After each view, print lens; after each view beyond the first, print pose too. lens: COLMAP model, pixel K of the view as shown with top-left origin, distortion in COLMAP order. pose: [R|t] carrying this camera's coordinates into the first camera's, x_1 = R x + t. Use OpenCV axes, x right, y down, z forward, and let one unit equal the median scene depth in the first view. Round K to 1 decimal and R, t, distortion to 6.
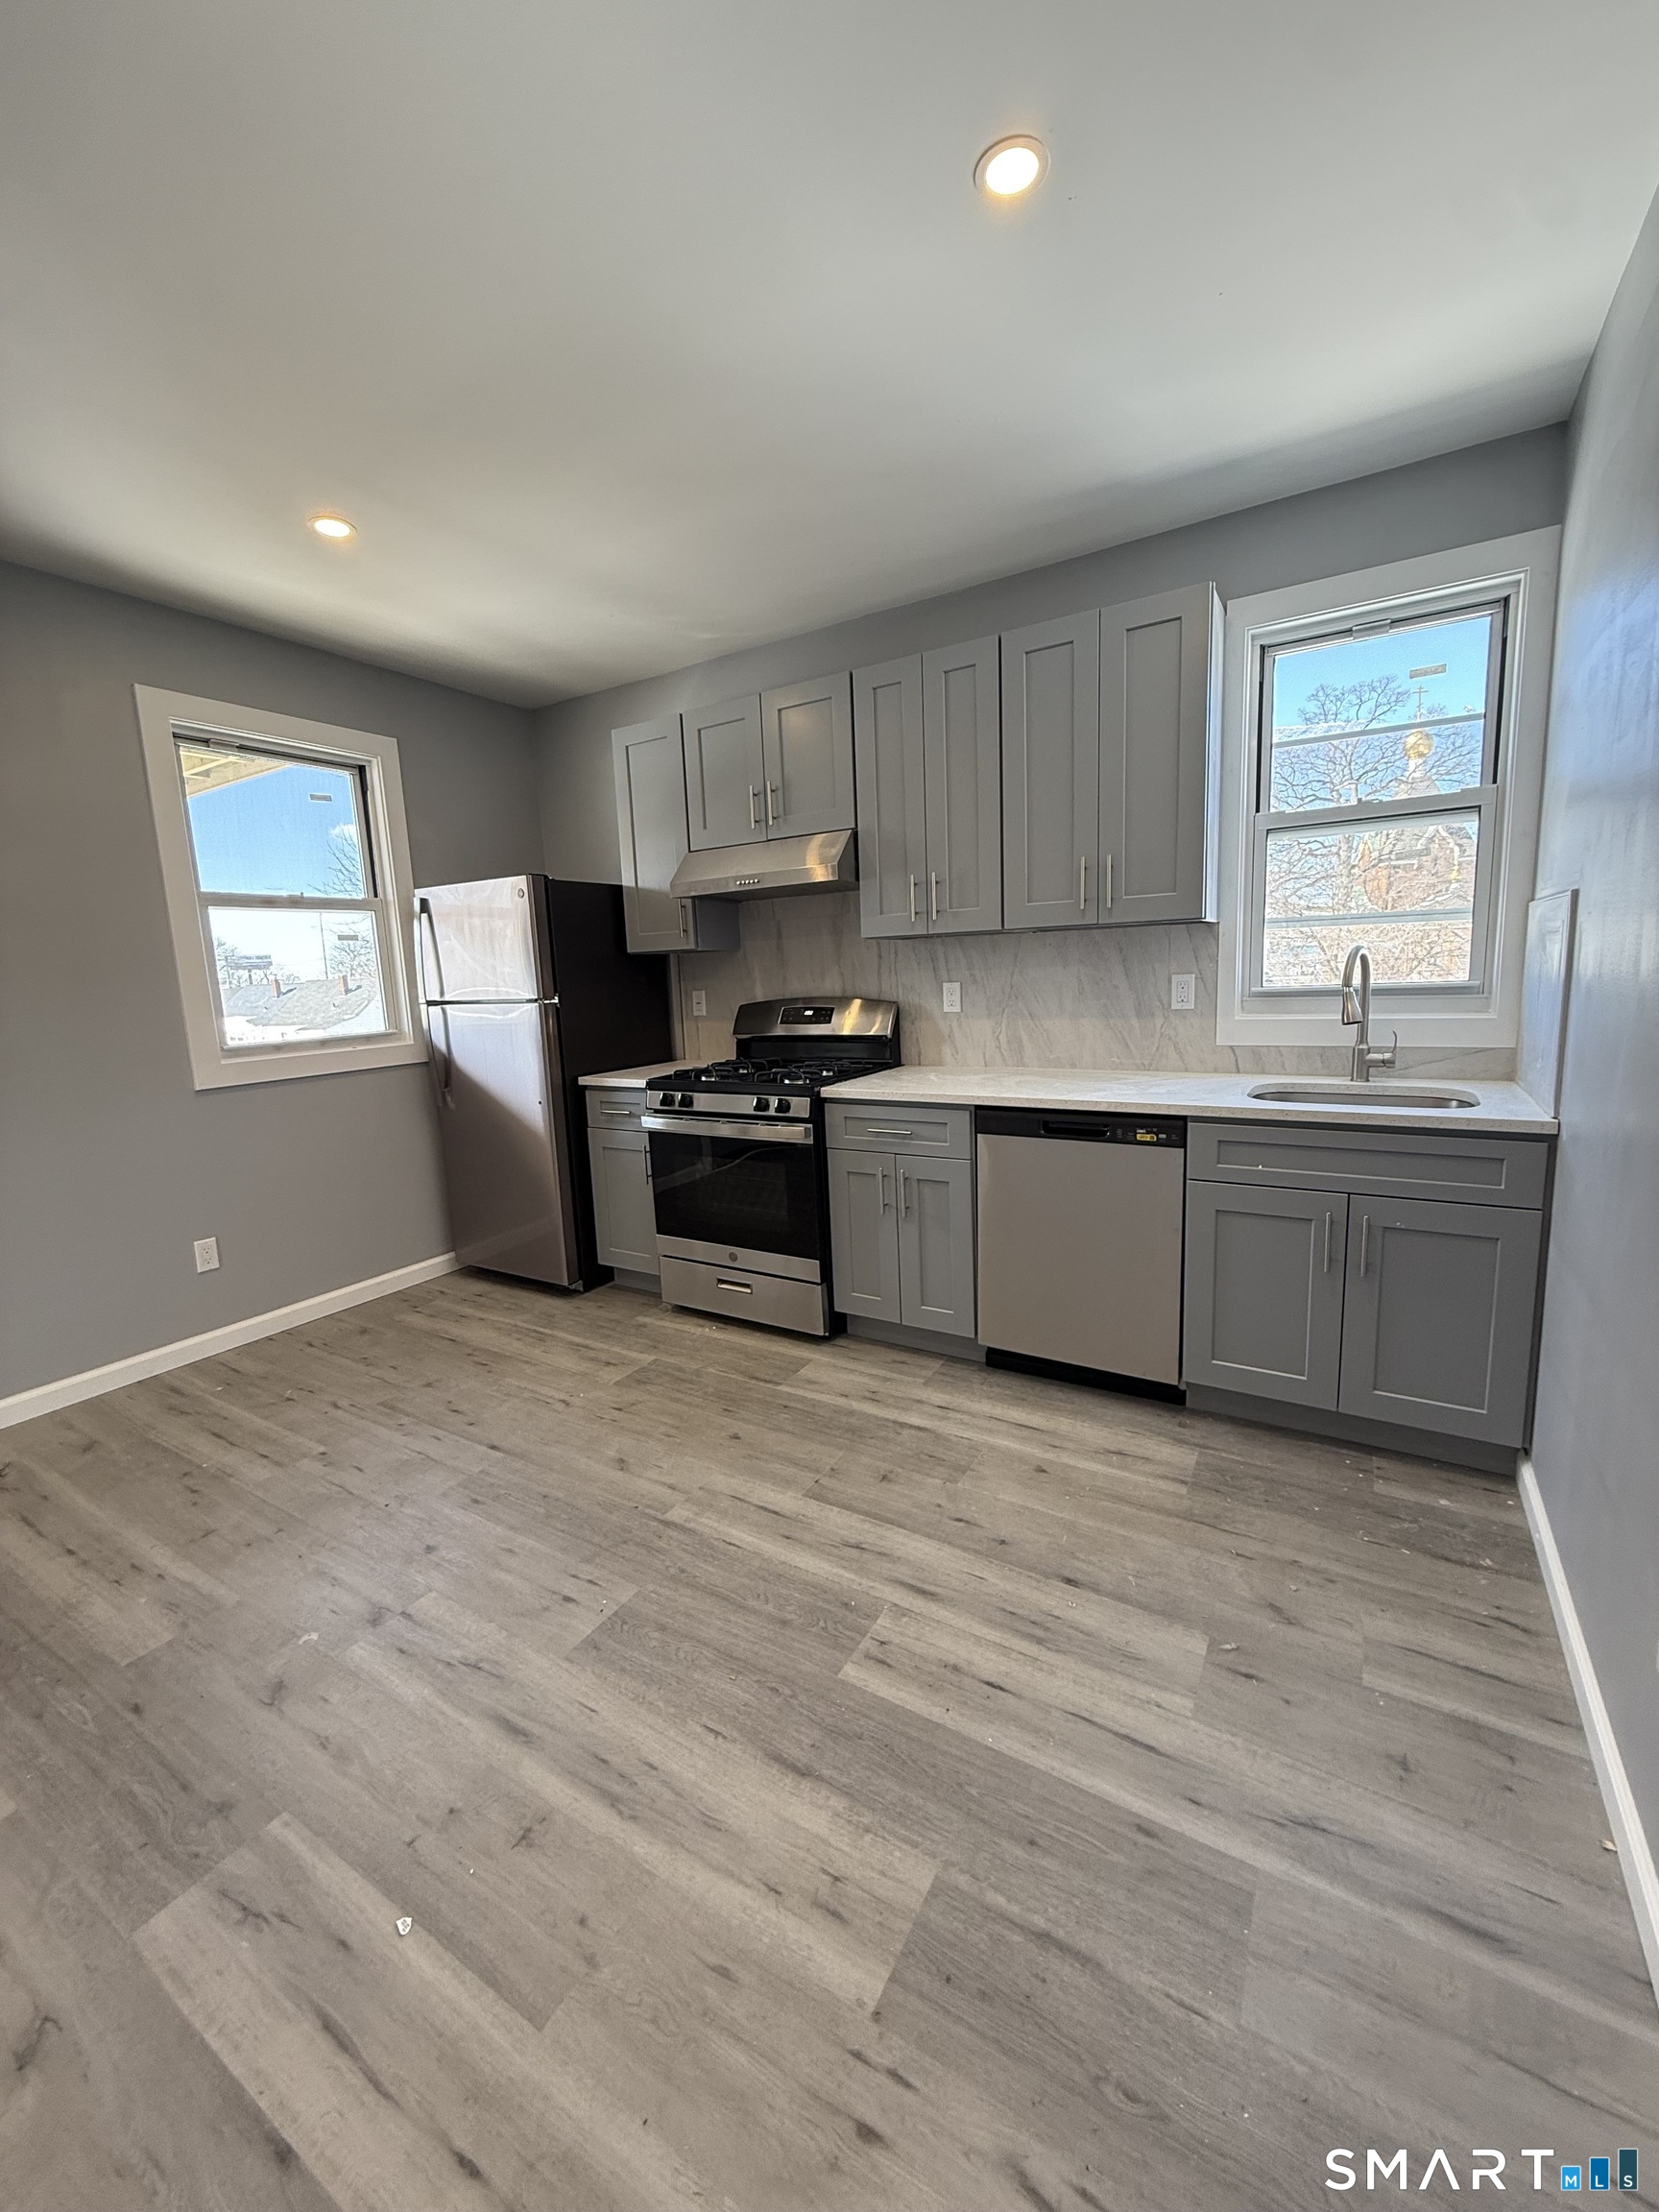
lens RADIAL K [[875.5, 0, 835.3], [0, 875.5, 1104.6], [0, 0, 1]] dist [-0.003896, -0.000466]
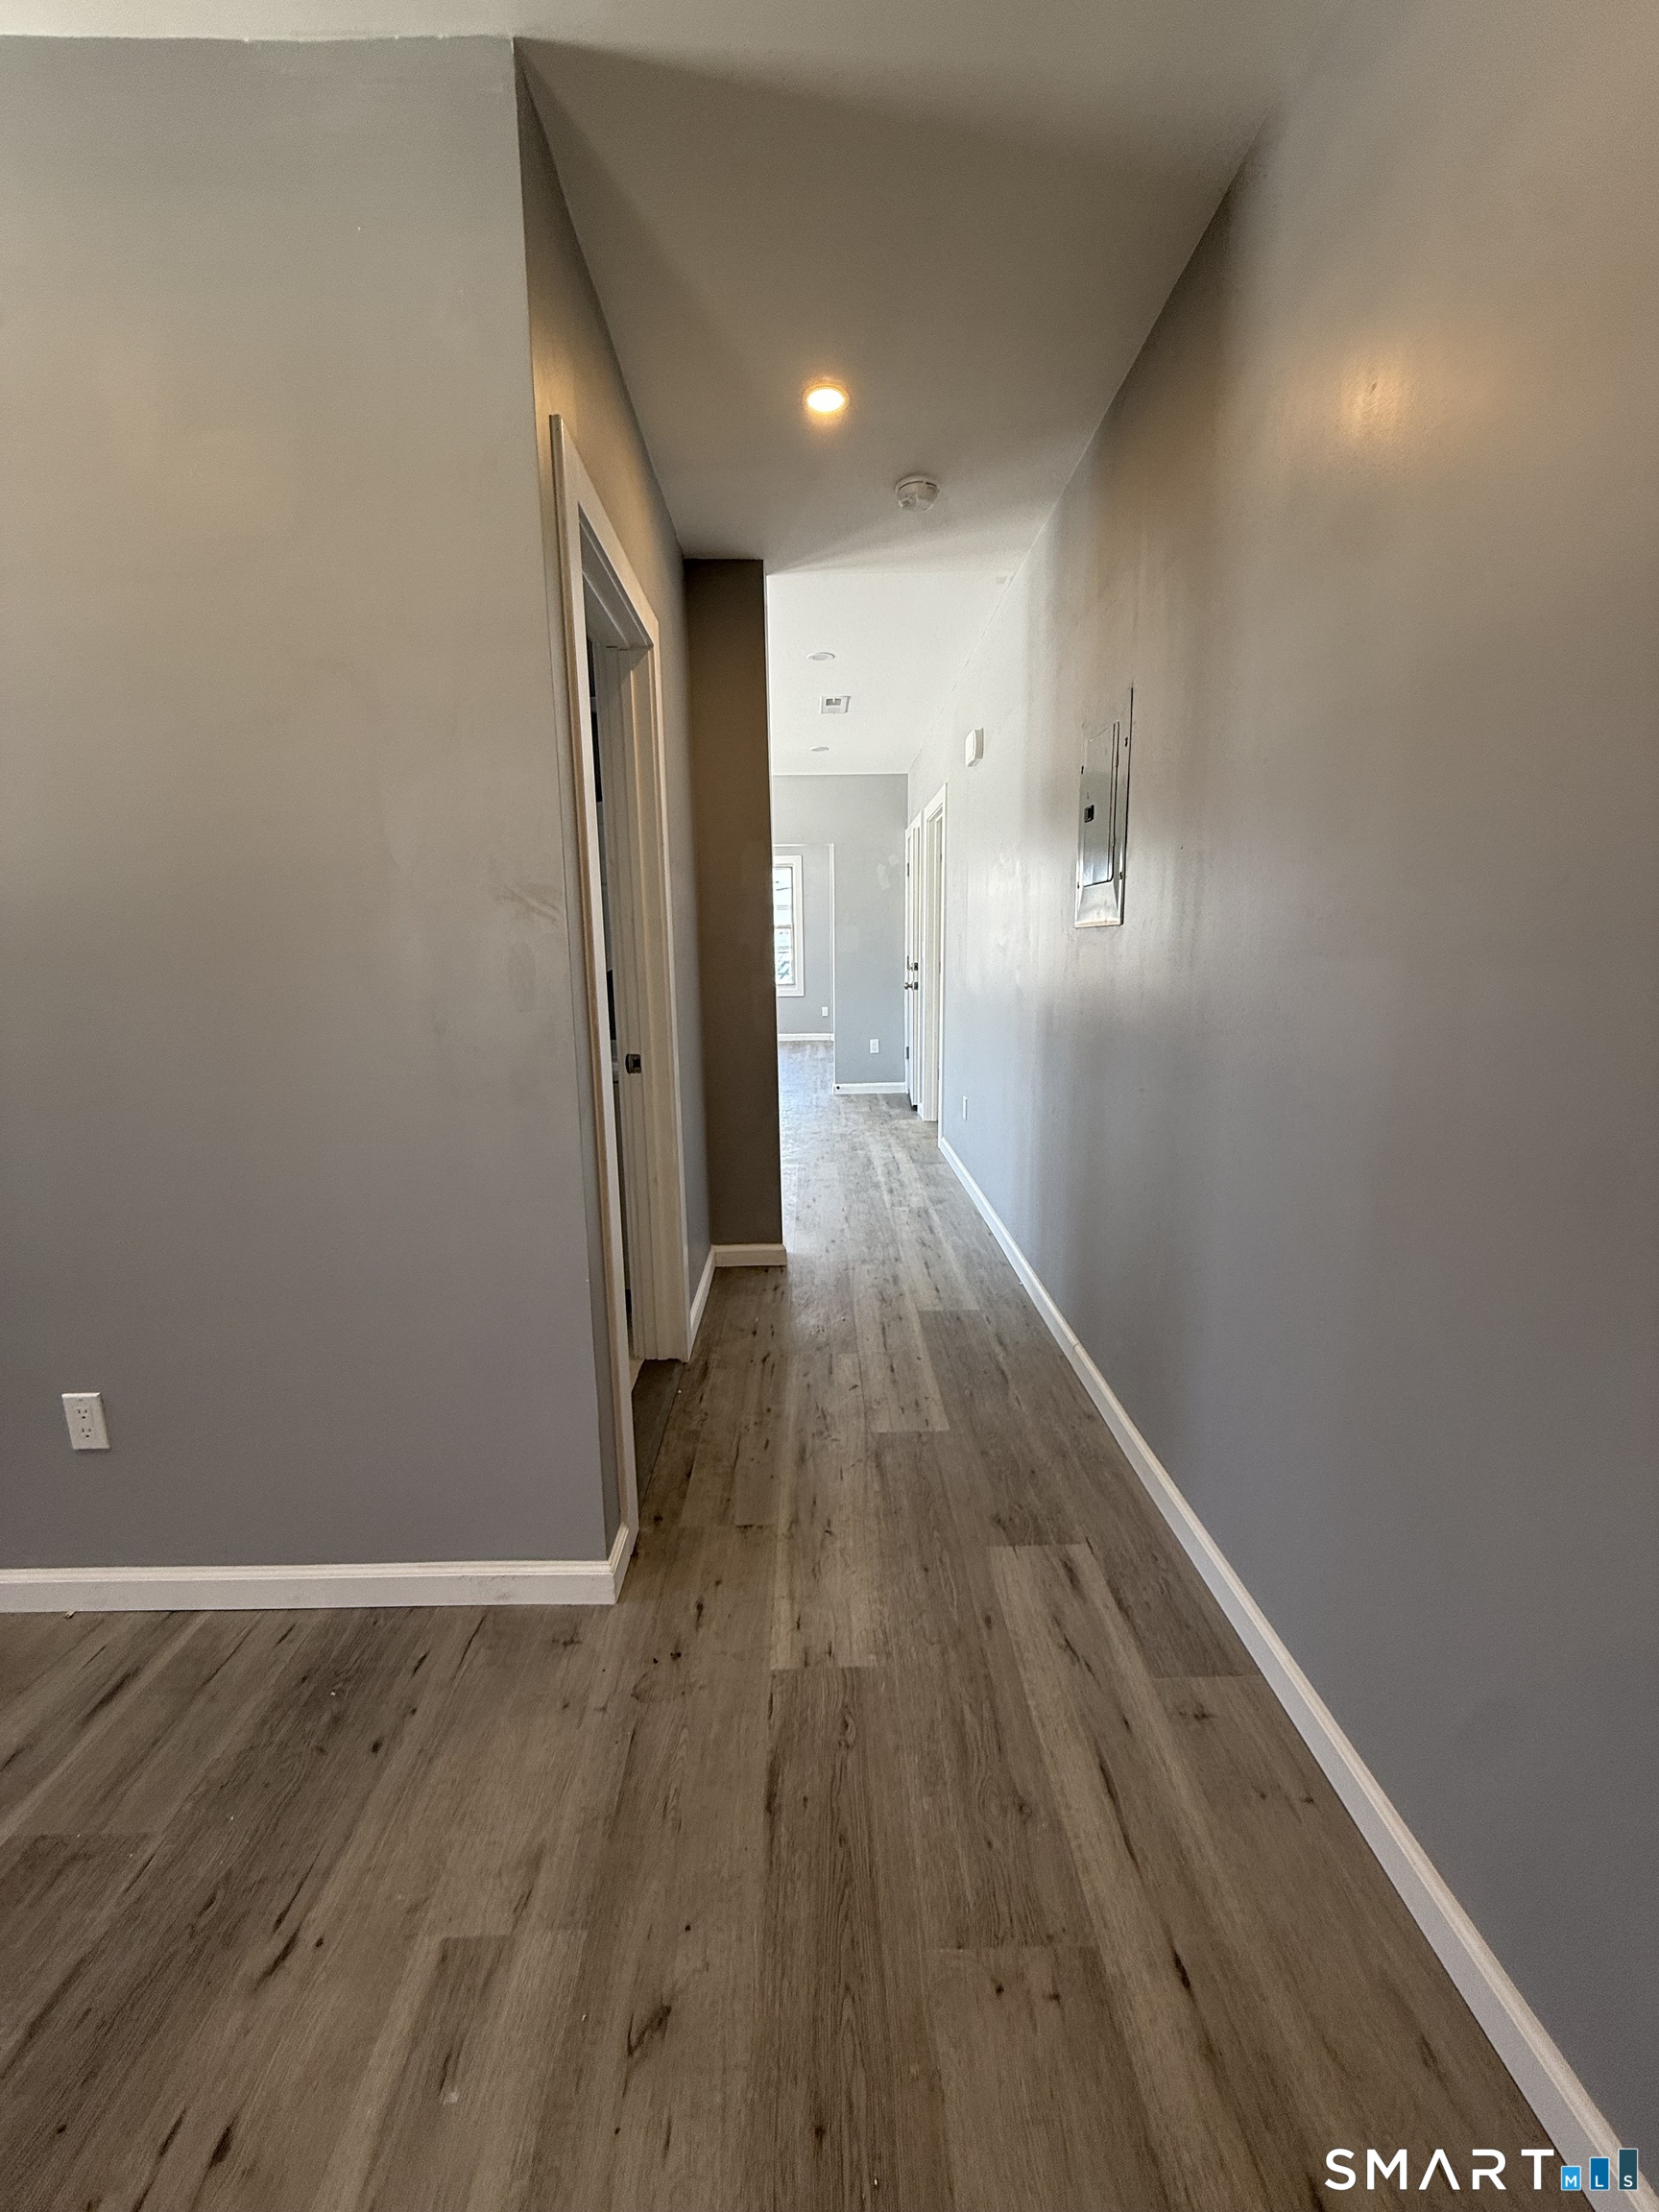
lens RADIAL K [[875.5, 0, 829.4], [0, 875.5, 1109.4], [0, 0, 1]] dist [-0.003896, -0.000466]
pose [[-0.531419, -0.113202, 0.839511, -0.407823], [0.160266, 0.959697, 0.230858, -0.006448], [-0.831810, 0.257228, -0.491859, 0.259246]]
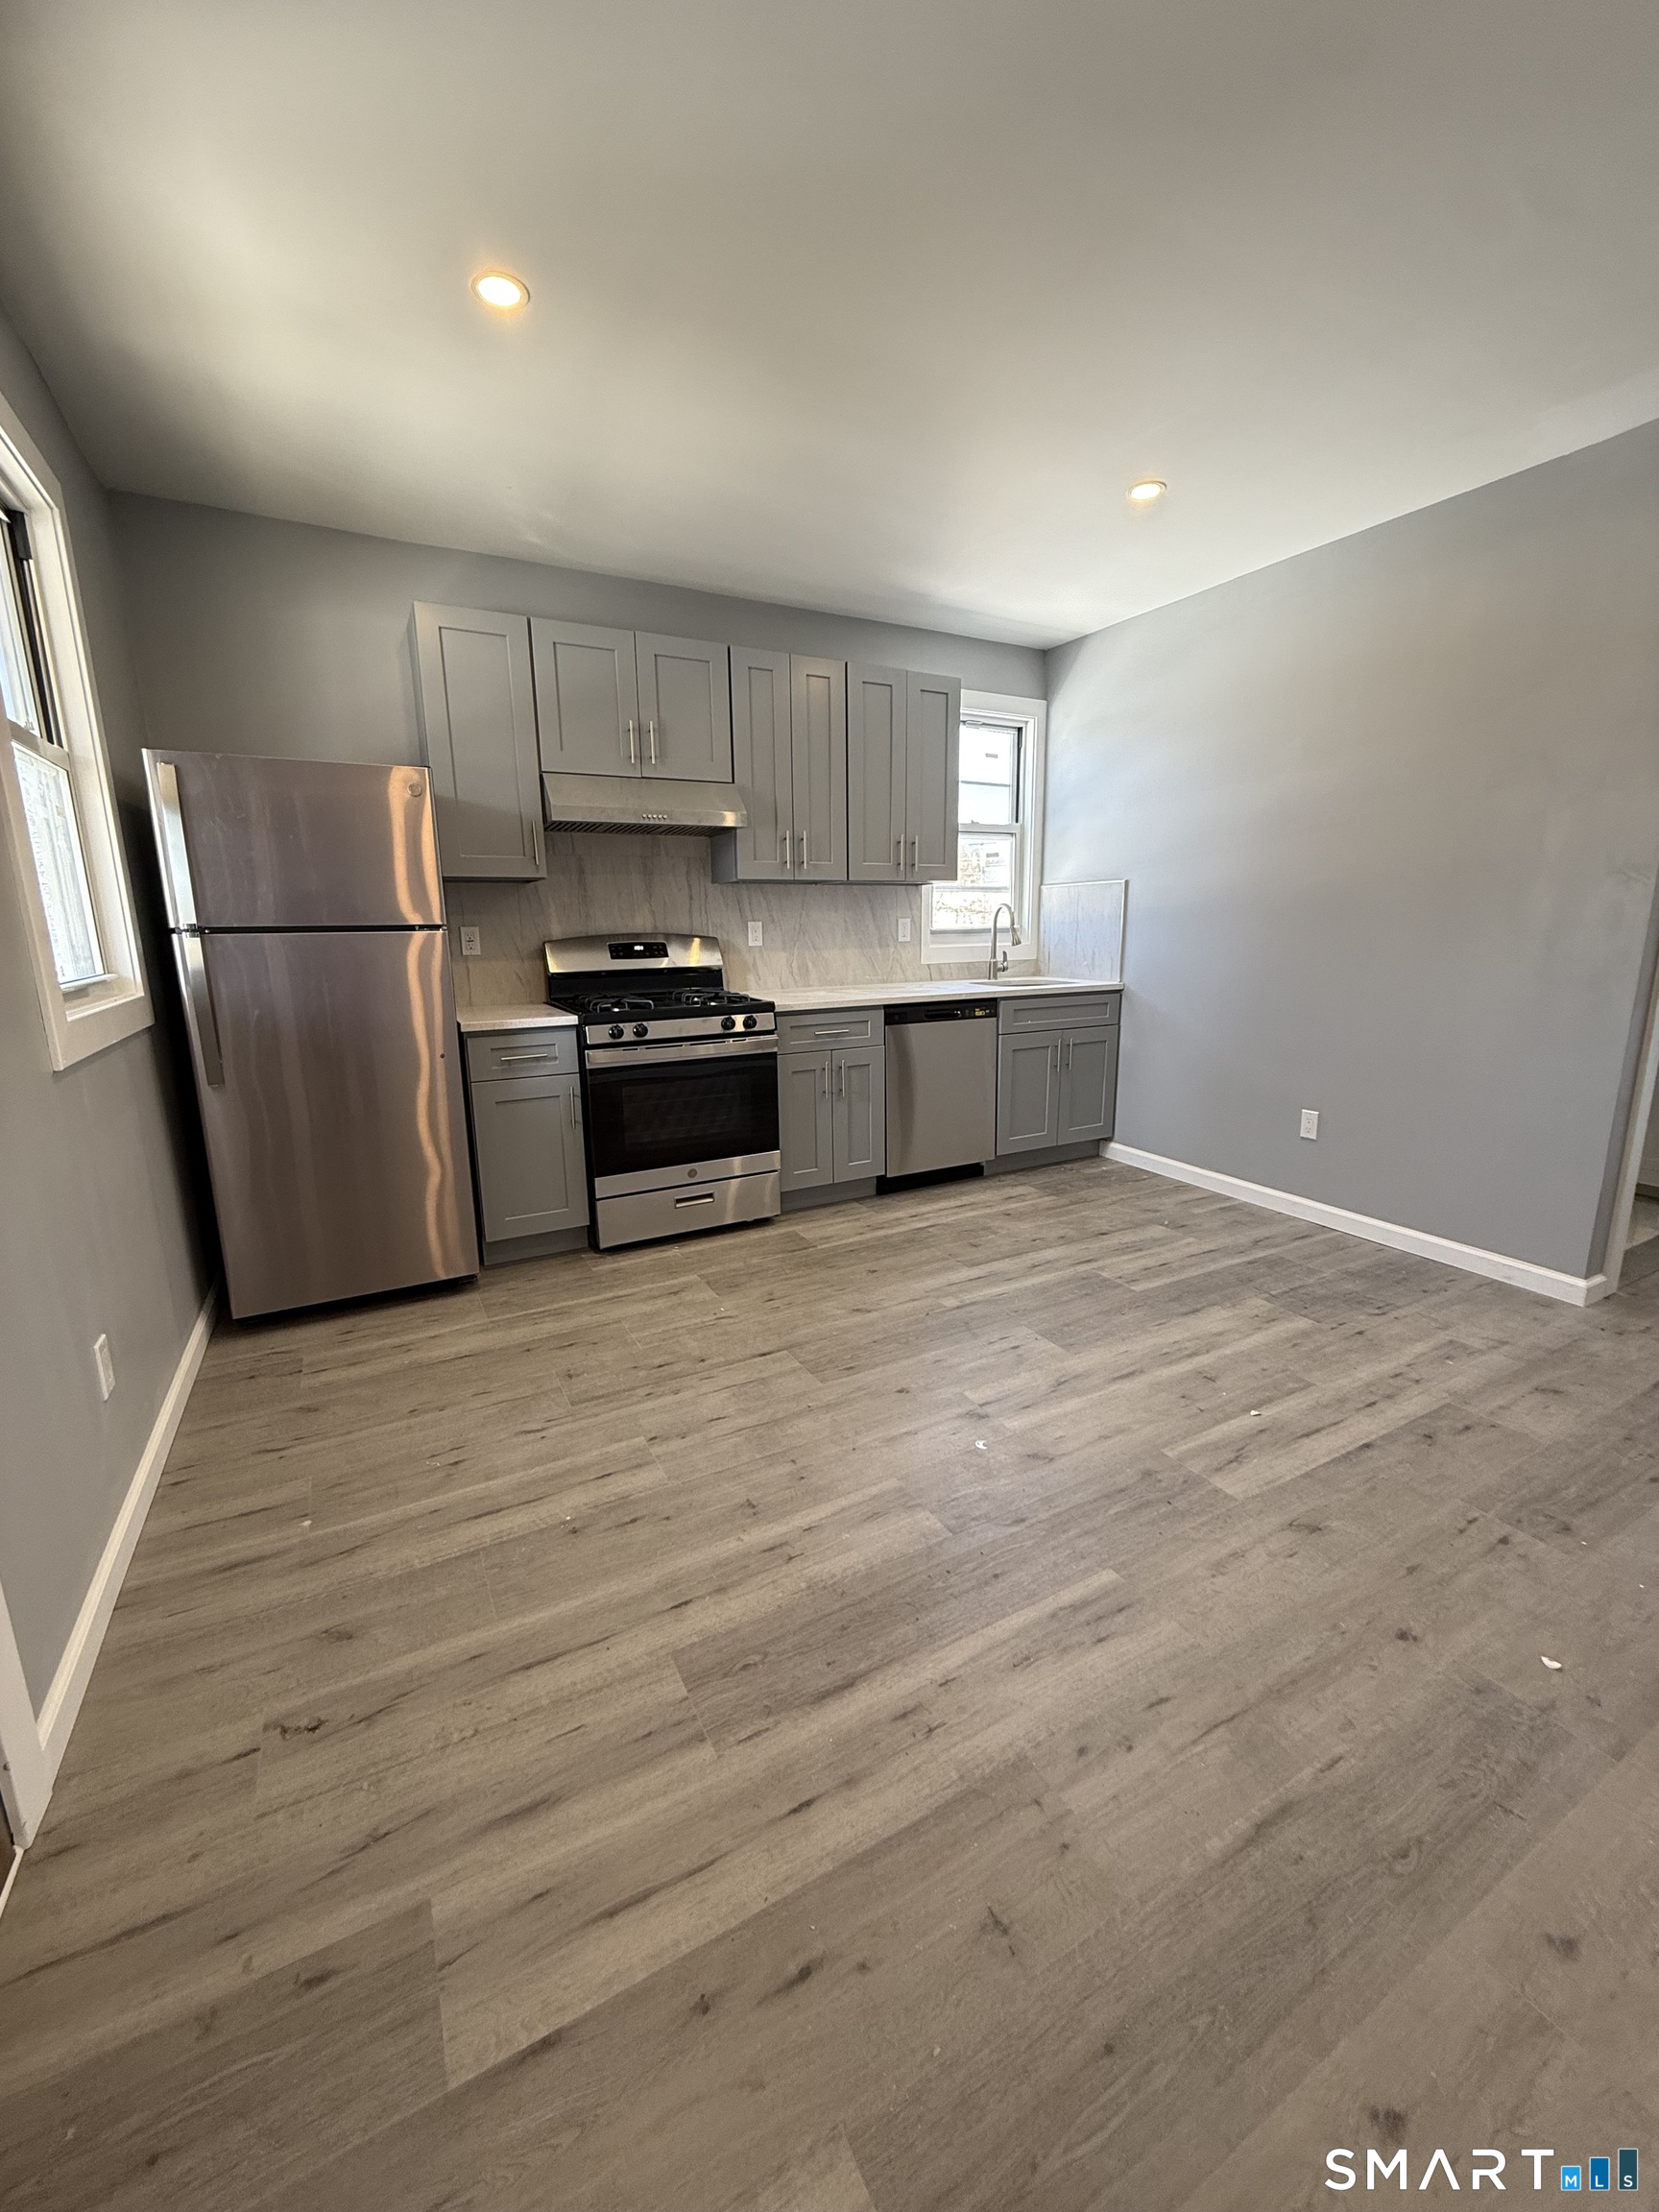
lens RADIAL K [[875.5, 0, 821.7], [0, 875.5, 1109.6], [0, 0, 1]] dist [-0.003896, -0.000466]
pose [[0.506233, -0.148766, 0.849468, -1.225381], [0.126810, 0.987143, 0.097305, 0.018015], [-0.853022, 0.058462, 0.518590, 0.406236]]
